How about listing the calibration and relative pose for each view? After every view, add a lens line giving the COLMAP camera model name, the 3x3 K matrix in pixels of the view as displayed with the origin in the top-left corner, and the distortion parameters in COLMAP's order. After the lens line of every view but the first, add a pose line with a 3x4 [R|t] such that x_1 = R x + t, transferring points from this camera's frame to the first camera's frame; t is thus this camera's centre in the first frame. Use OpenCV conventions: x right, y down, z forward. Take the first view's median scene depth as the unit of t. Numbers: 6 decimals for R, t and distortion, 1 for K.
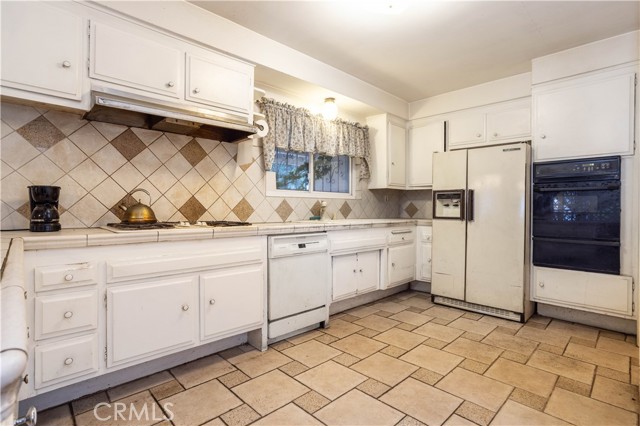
lens RADIAL K [[314.0, 0, 318.6], [0, 314.0, 210.7], [0, 0, 1]] dist [-0.039382, 0.010949]
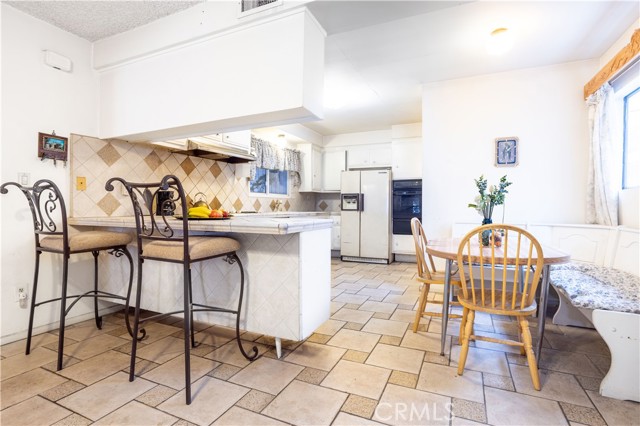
lens RADIAL K [[314.0, 0, 317.0], [0, 314.0, 212.6], [0, 0, 1]] dist [-0.039382, 0.010949]
pose [[0.936625, -0.009995, 0.350190, -0.375599], [0.006854, 0.999924, 0.010206, 0.019811], [-0.350266, -0.007159, 0.936623, -0.579594]]
